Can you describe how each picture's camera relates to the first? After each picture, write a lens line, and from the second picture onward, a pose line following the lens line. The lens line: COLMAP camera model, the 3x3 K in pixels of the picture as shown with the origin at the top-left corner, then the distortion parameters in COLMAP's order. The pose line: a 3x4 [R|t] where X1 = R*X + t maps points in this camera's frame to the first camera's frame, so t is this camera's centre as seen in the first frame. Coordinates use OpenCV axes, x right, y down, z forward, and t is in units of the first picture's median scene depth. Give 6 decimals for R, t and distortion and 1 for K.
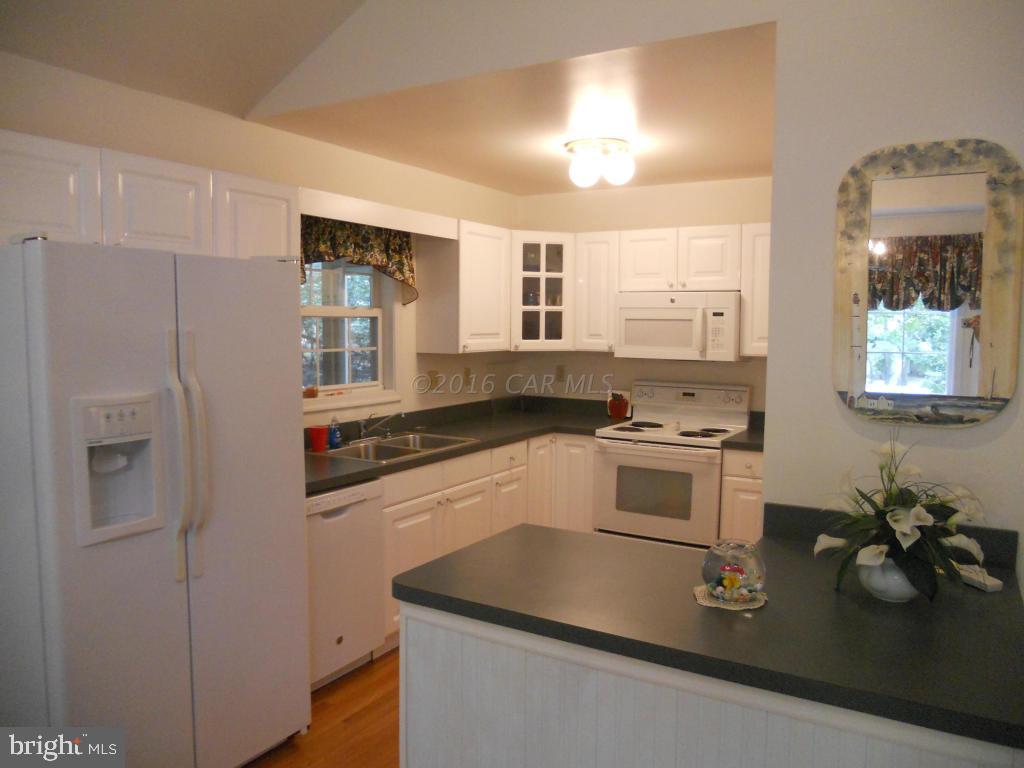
lens RADIAL K [[774.3, 0, 499.3], [0, 774.3, 393.3], [0, 0, 1]] dist [-0.051811, 0.007228]
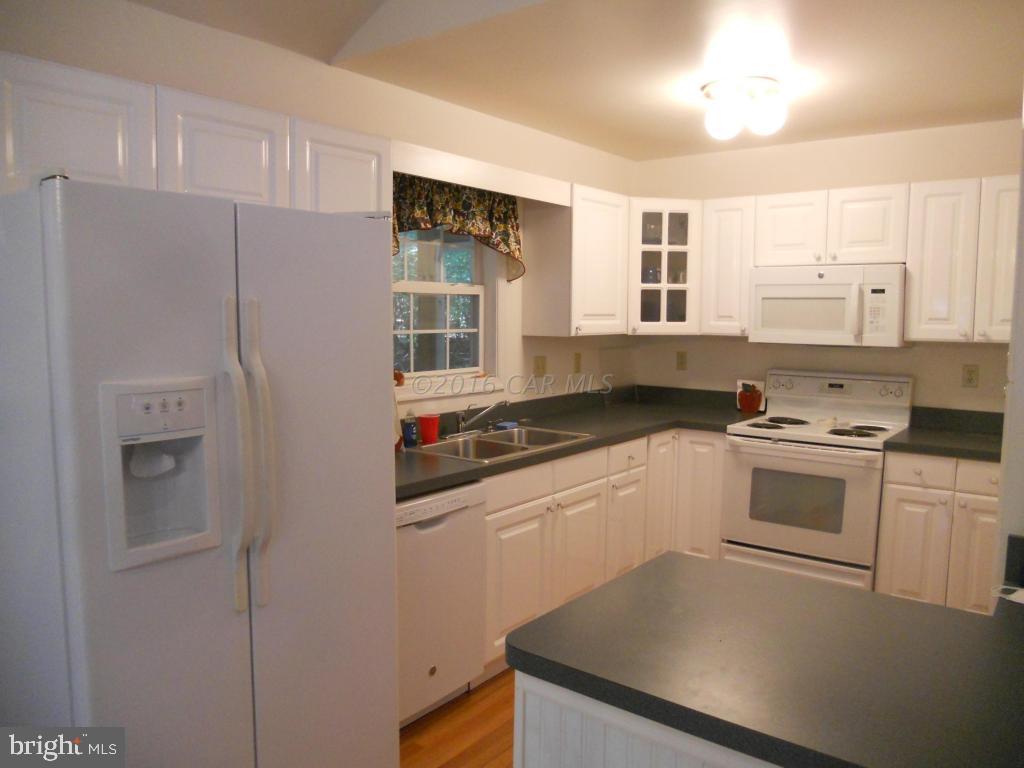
lens RADIAL K [[777.3, 0, 512.0], [0, 777.3, 384.0], [0, 0, 1]] dist [-0.029677, 0.004402]
pose [[0.994534, 0.009678, -0.103966, -0.026235], [-0.009423, 0.999951, 0.002946, 0.000340], [0.103990, -0.001950, 0.994576, 0.118085]]
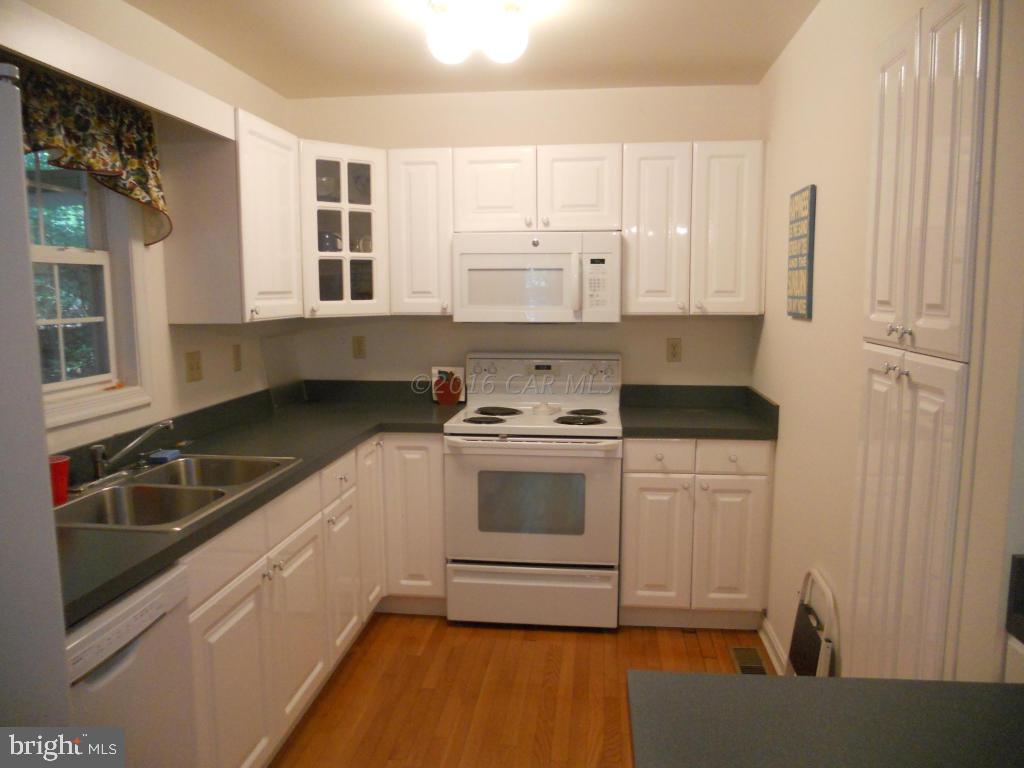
lens RADIAL K [[774.3, 0, 499.3], [0, 774.3, 393.3], [0, 0, 1]] dist [-0.051811, 0.007228]
pose [[0.909172, -0.065797, 0.411191, -0.127959], [0.048669, 0.997461, 0.051999, -0.016942], [-0.413568, -0.027264, 0.910065, 0.343941]]
